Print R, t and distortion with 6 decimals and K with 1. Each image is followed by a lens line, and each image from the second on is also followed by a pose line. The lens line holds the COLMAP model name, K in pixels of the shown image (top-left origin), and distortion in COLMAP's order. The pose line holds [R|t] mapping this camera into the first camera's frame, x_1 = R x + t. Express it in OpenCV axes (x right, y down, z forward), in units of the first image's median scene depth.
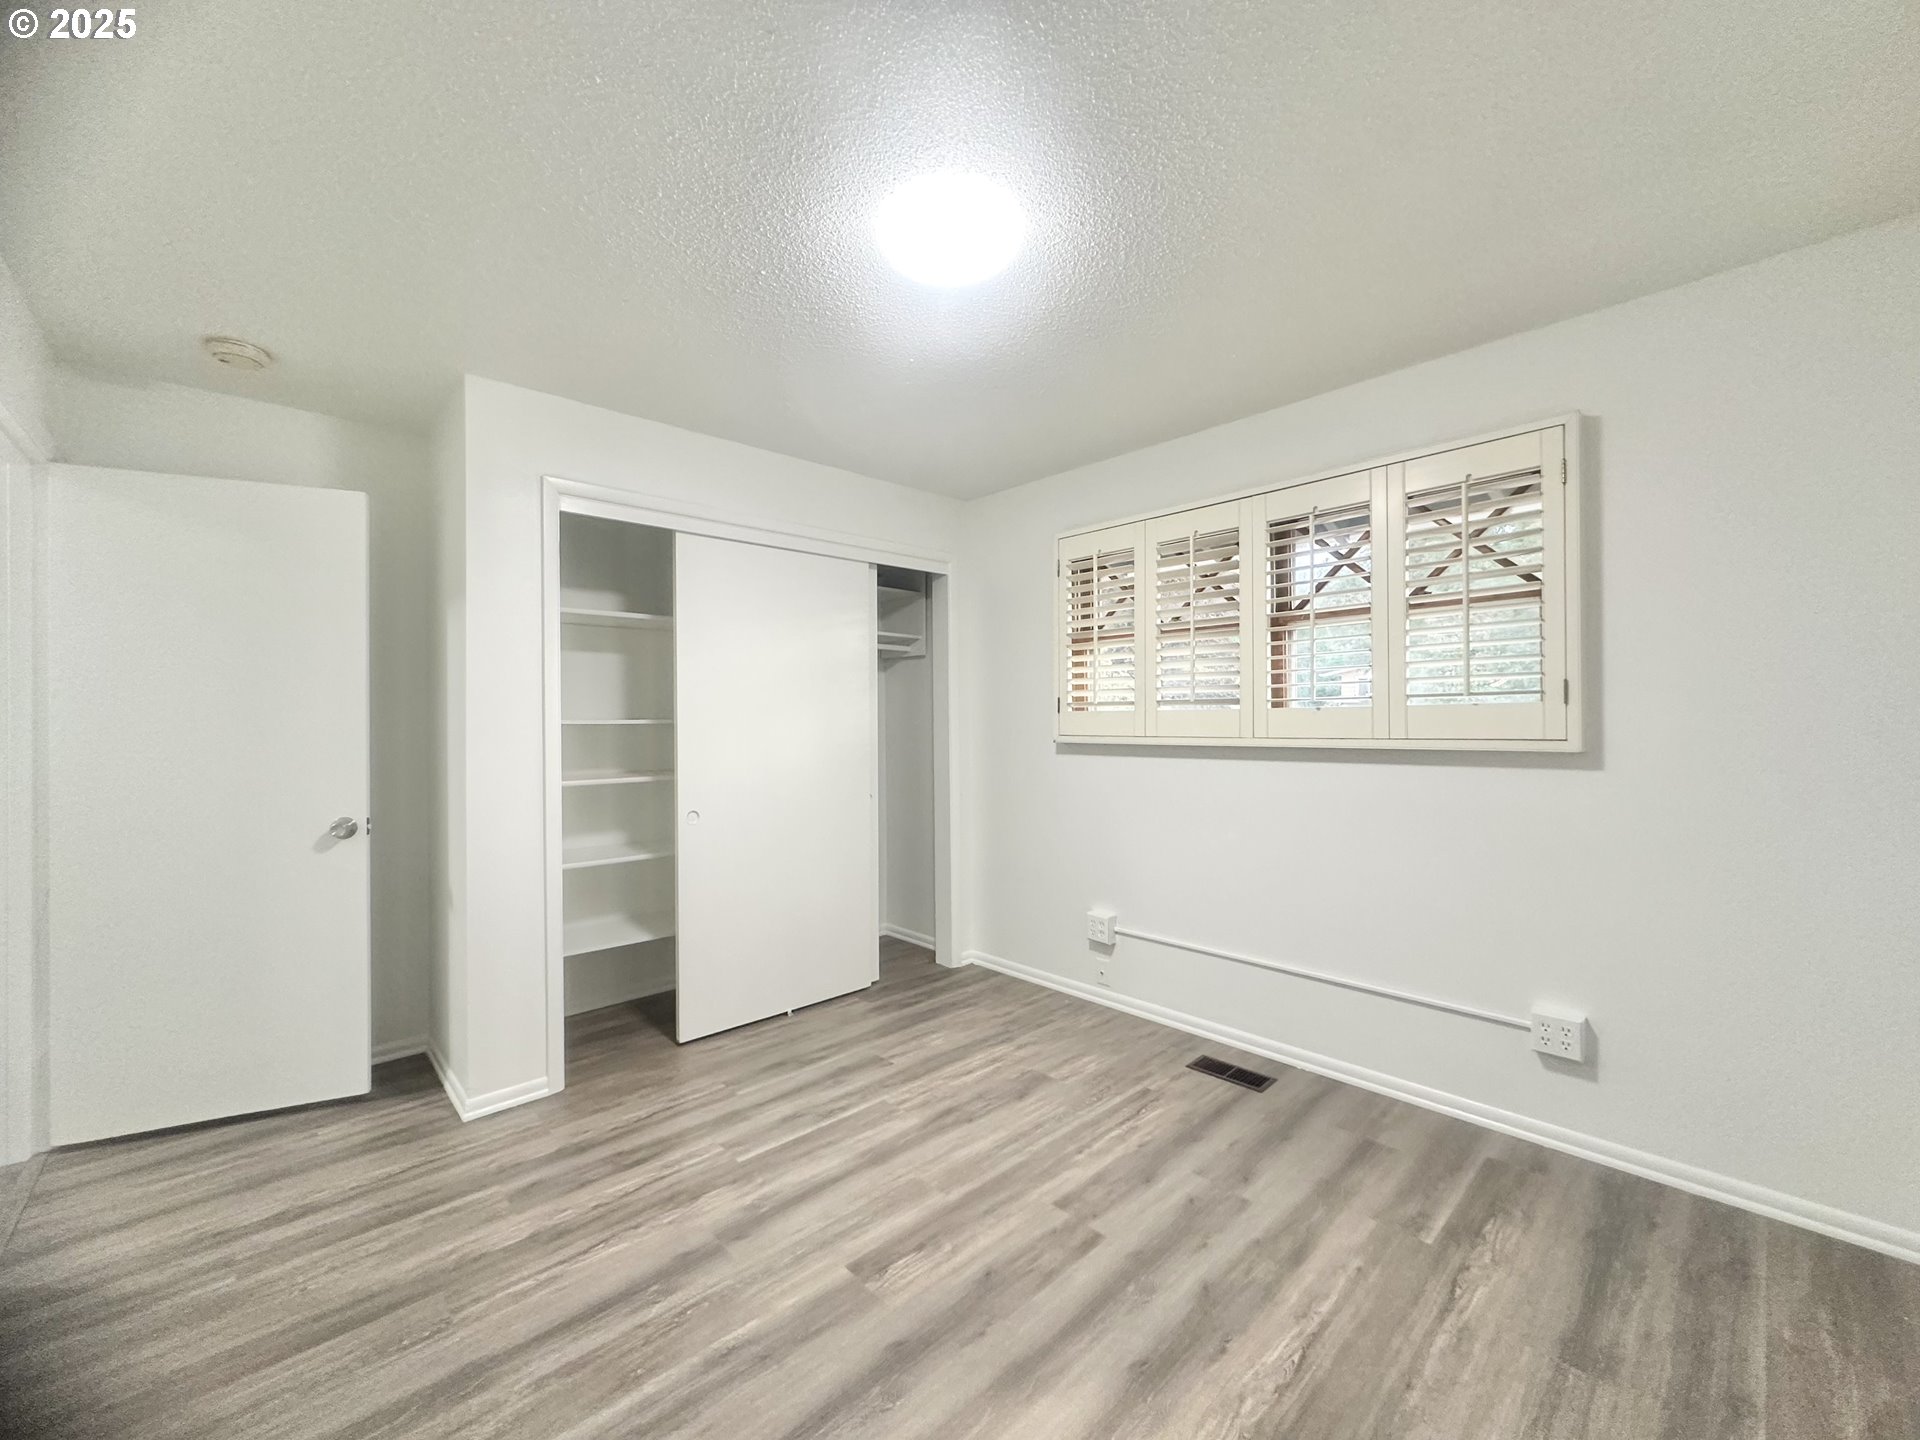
lens RADIAL K [[775.2, 0, 960.0], [0, 775.2, 720.0], [0, 0, 1]] dist [0.046449, -0.019007]
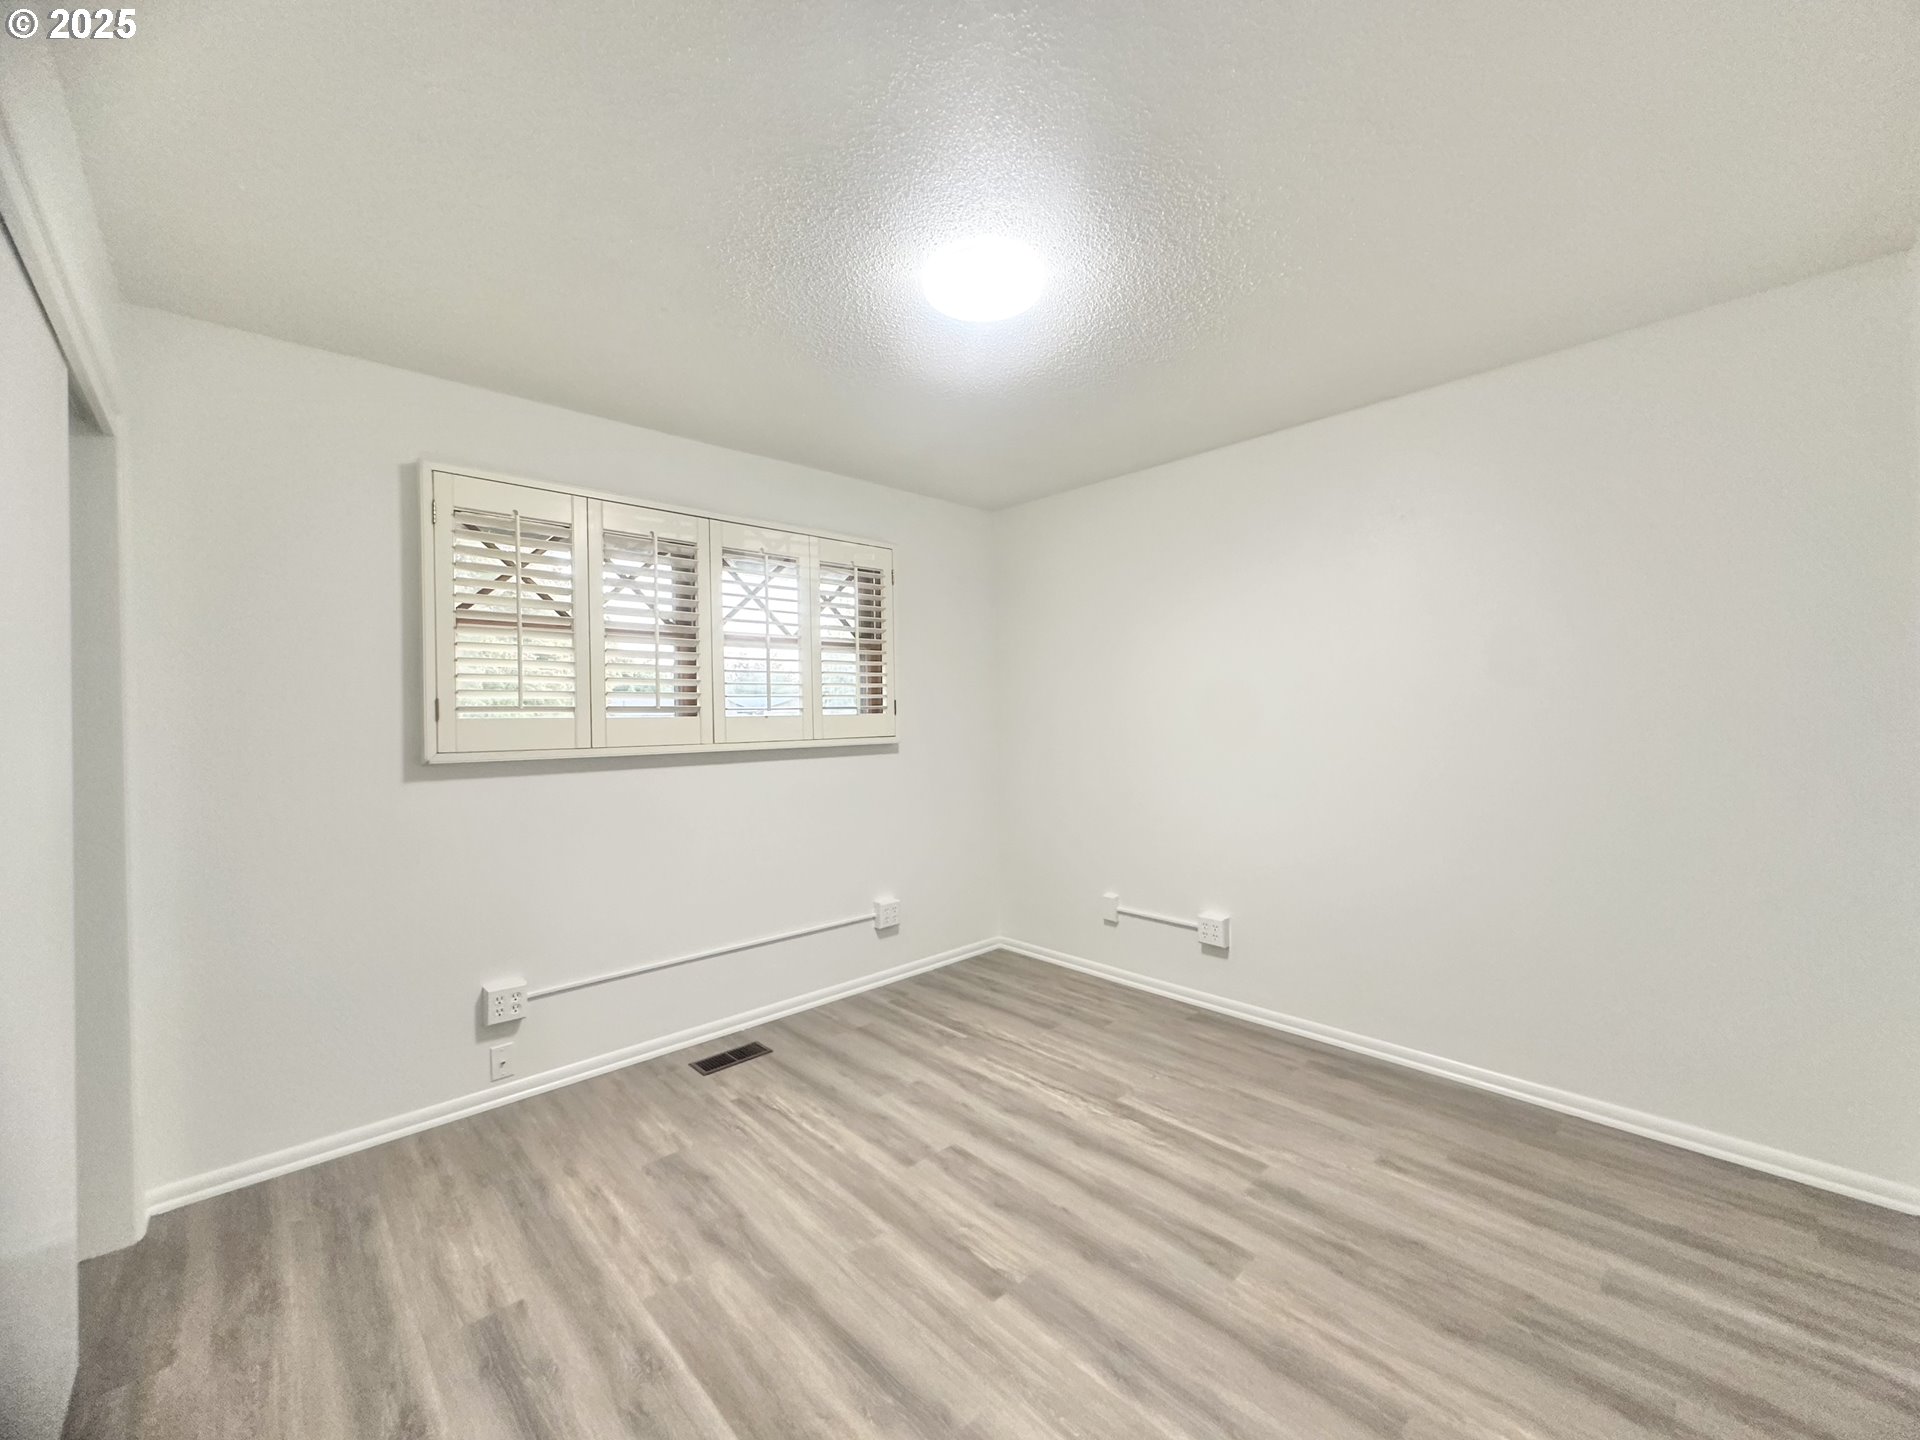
lens RADIAL K [[769.6, 0, 960.0], [0, 769.6, 720.0], [0, 0, 1]] dist [-0.002150, 0.000065]
pose [[0.003977, 0.013825, 0.999897, -0.768464], [0.023047, 0.999638, -0.013913, 0.015205], [-0.999726, 0.023100, 0.003657, 0.741239]]
